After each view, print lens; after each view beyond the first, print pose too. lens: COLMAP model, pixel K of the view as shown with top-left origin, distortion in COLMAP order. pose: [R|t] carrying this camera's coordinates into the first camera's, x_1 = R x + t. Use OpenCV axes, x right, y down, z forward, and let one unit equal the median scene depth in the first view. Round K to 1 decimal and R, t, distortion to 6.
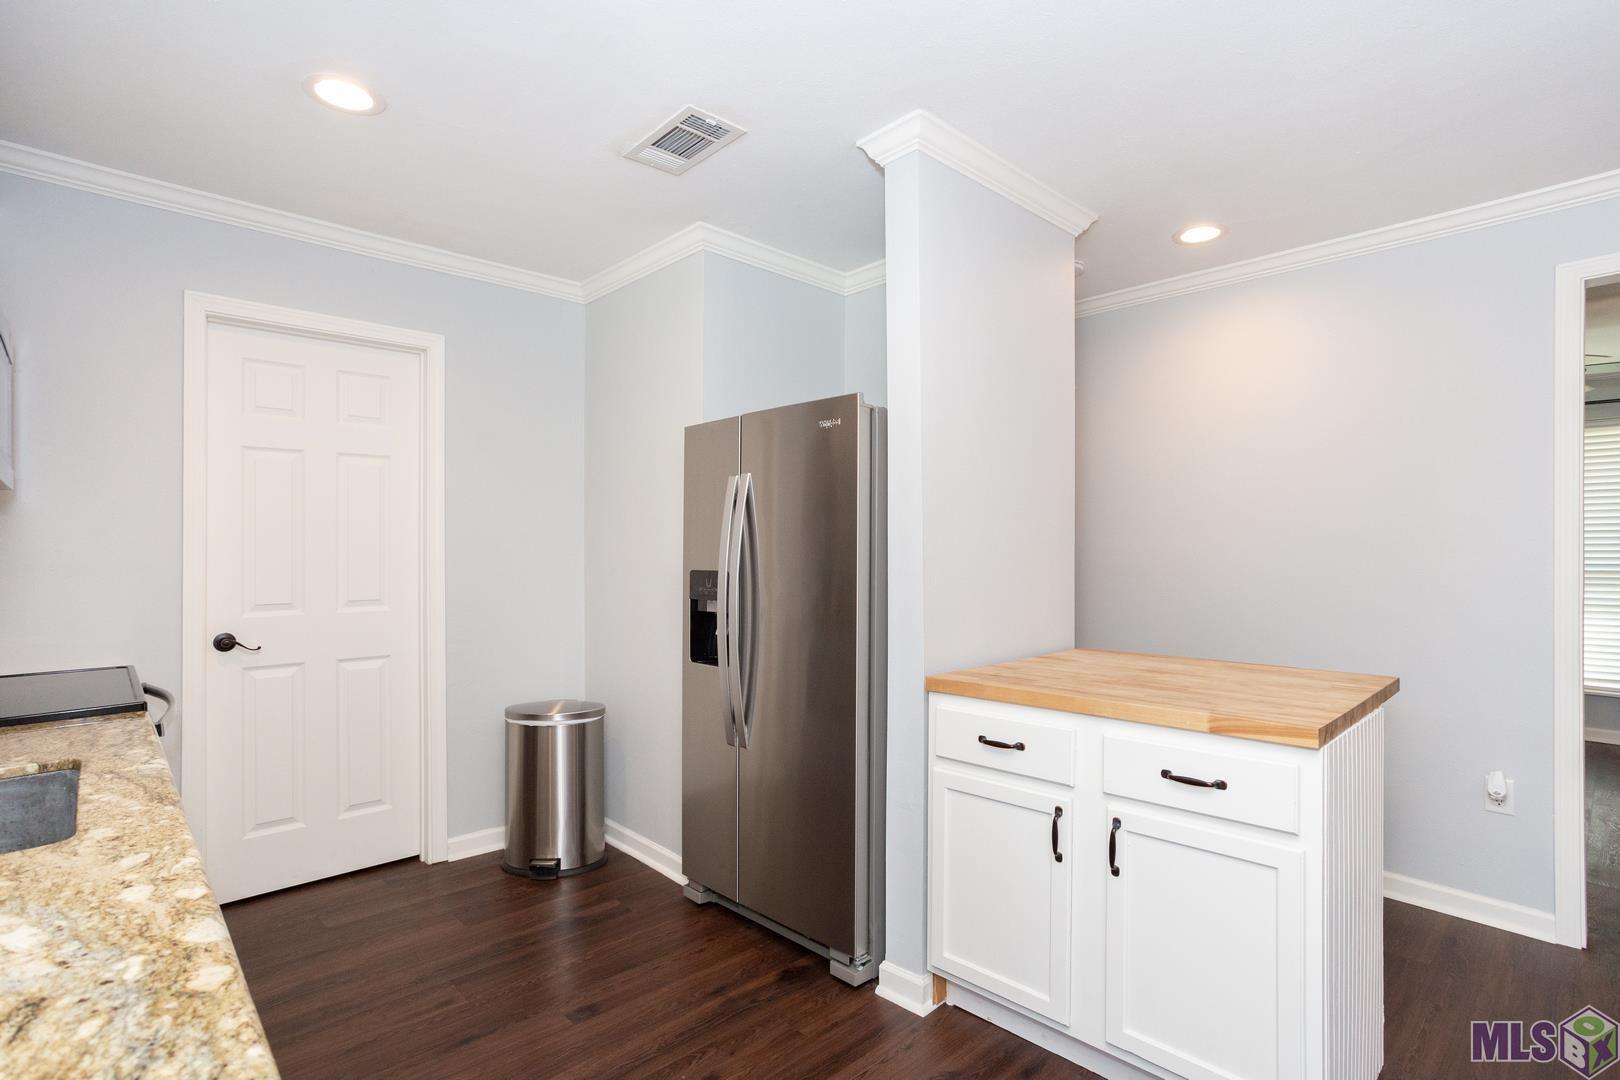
lens RADIAL K [[789.7, 0, 806.5], [0, 789.7, 542.8], [0, 0, 1]] dist [-0.032855, 0.004018]
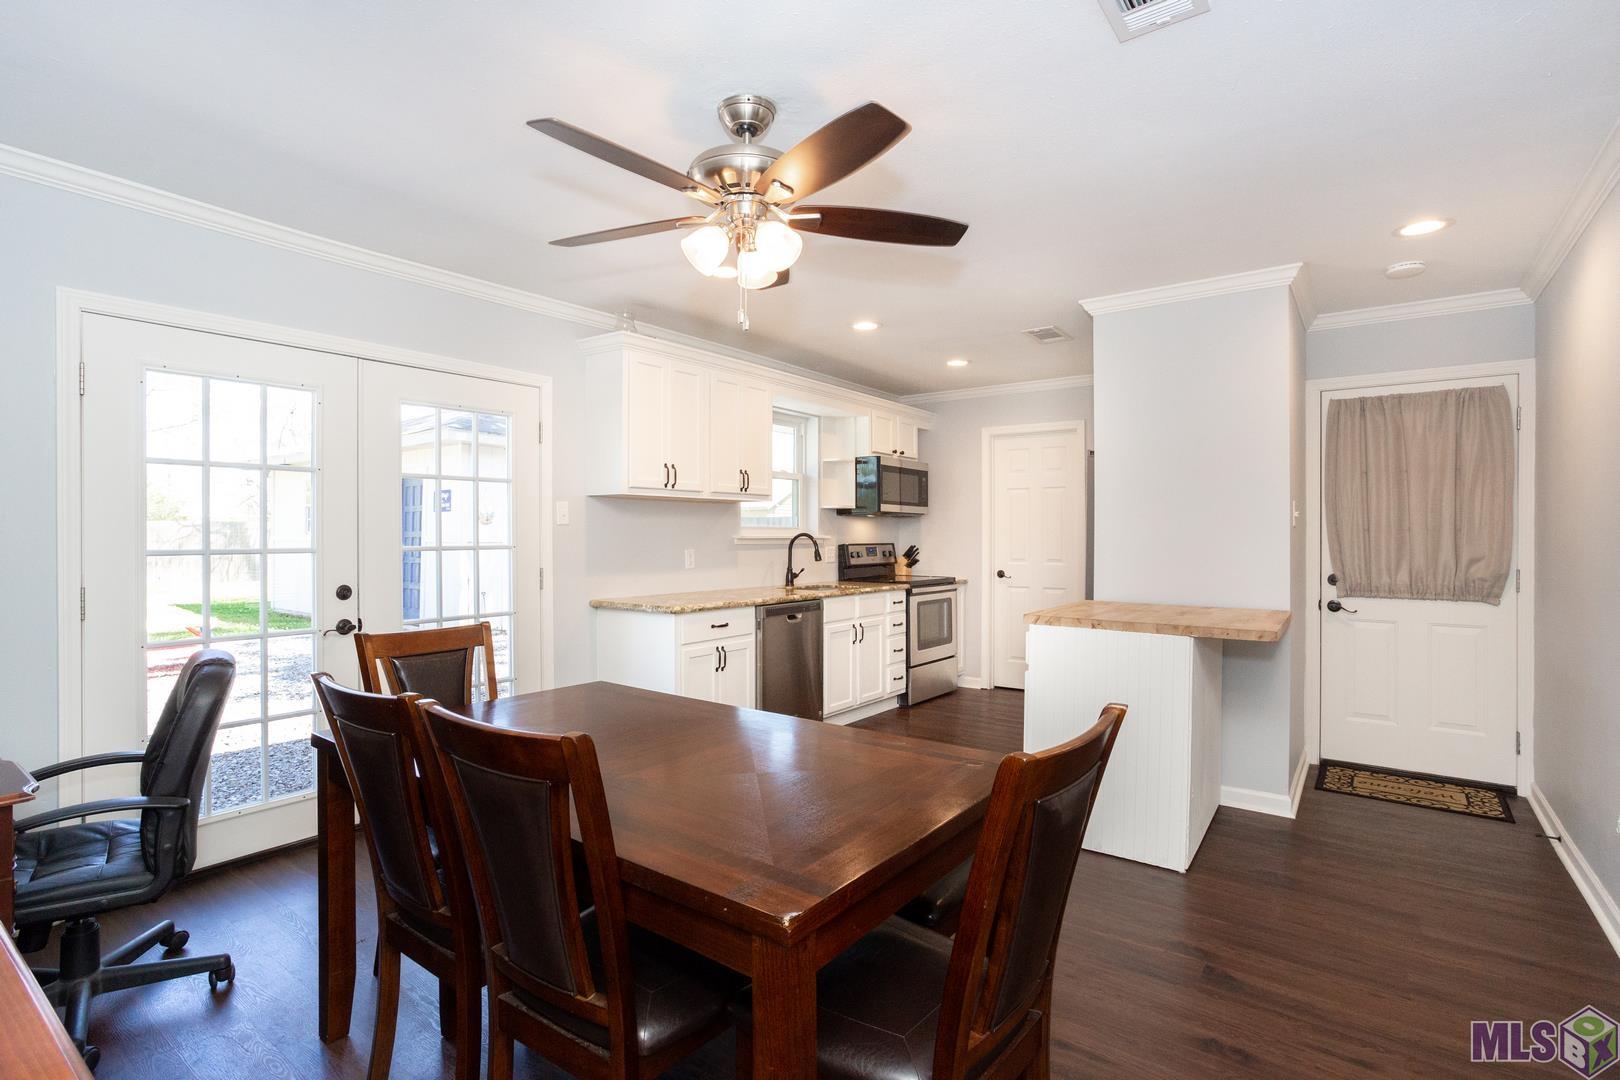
lens RADIAL K [[789.7, 0, 811.3], [0, 789.7, 535.6], [0, 0, 1]] dist [-0.032855, 0.004018]
pose [[0.168761, 0.008295, -0.985622, 1.870235], [0.003669, 0.999952, 0.009044, -0.013285], [0.985650, -0.005142, 0.168722, 0.048735]]
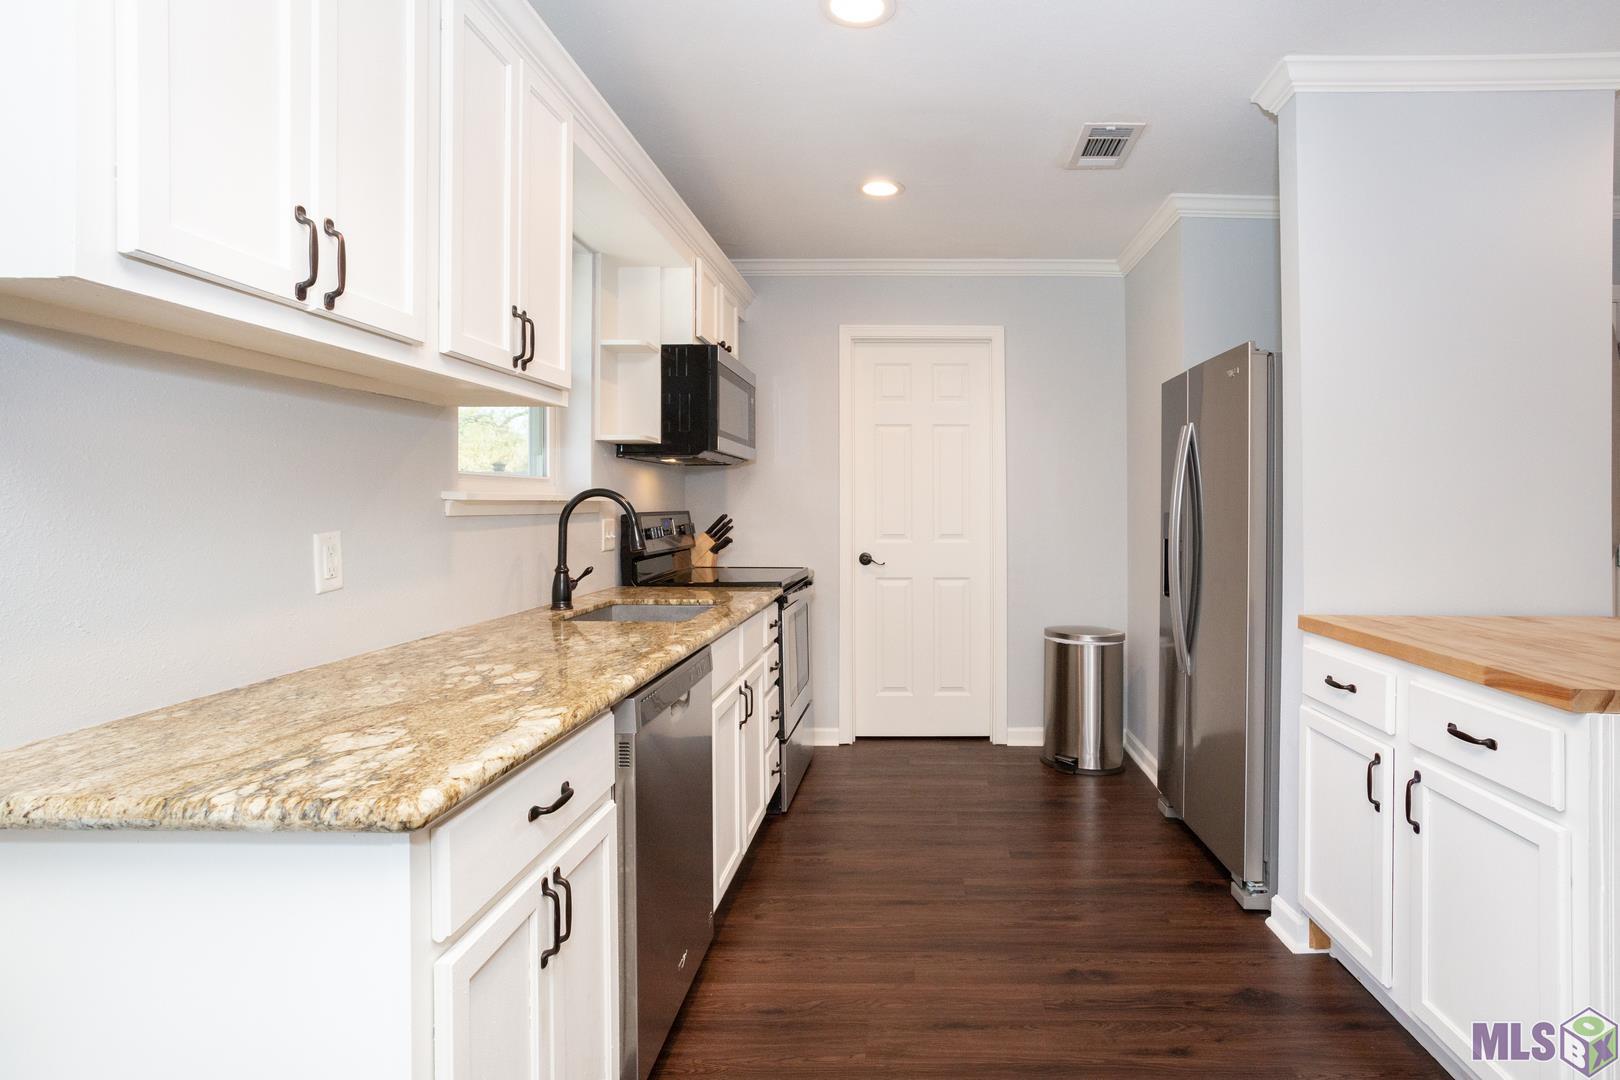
lens RADIAL K [[789.7, 0, 856.5], [0, 789.7, 500.4], [0, 0, 1]] dist [-0.032855, 0.004018]
pose [[0.704760, 0.002078, -0.709443, 0.380841], [0.000716, 0.999993, 0.003640, 0.014766], [0.709446, -0.003073, 0.704753, -0.086681]]
